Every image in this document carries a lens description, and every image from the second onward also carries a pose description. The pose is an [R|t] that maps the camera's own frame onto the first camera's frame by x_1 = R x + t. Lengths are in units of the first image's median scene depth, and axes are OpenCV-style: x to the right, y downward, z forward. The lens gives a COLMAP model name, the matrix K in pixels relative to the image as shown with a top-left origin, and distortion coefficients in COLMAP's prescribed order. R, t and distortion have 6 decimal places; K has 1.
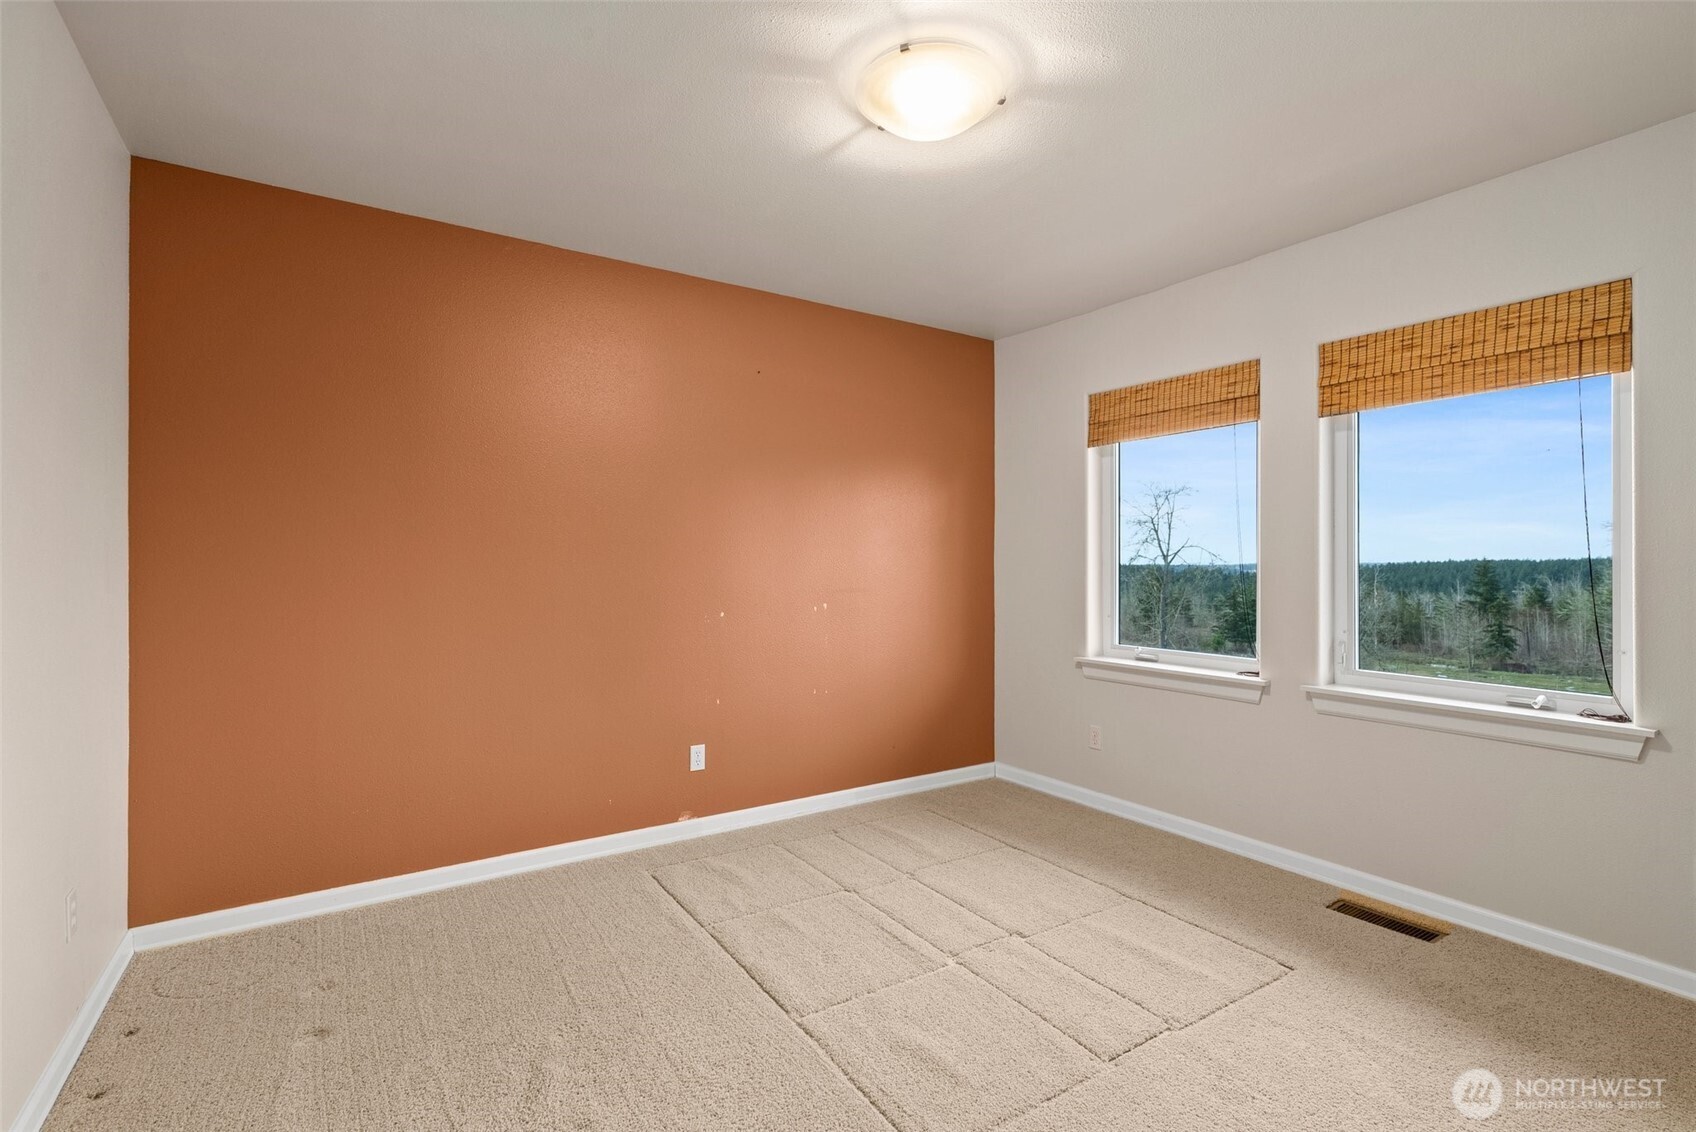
lens RADIAL K [[785.2, 0, 853.6], [0, 785.2, 570.8], [0, 0, 1]] dist [-0.001365, 0.000004]
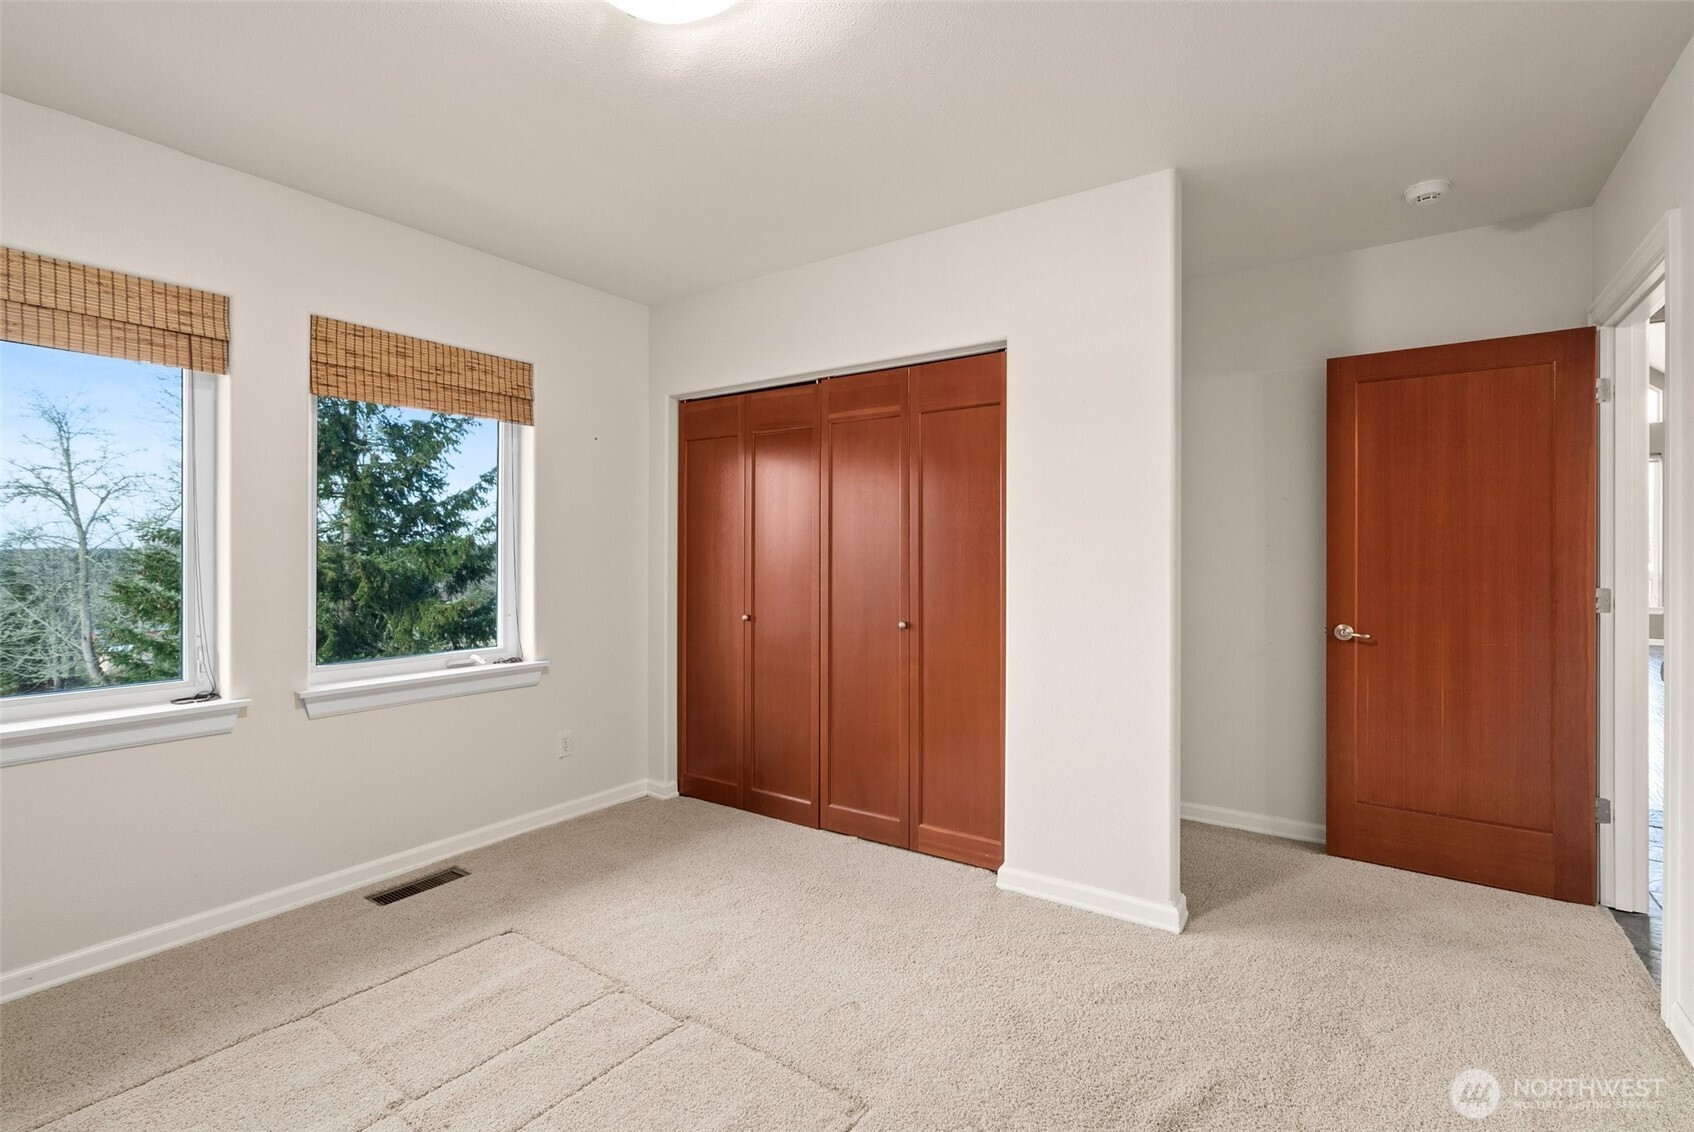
lens RADIAL K [[784.2, 0, 853.5], [0, 784.2, 552.9], [0, 0, 1]] dist [-0.001365, 0.000004]
pose [[-0.379140, -0.007568, 0.925308, -0.526255], [0.001855, 0.999958, 0.008938, -0.019974], [-0.925337, 0.005105, -0.379110, 0.826826]]
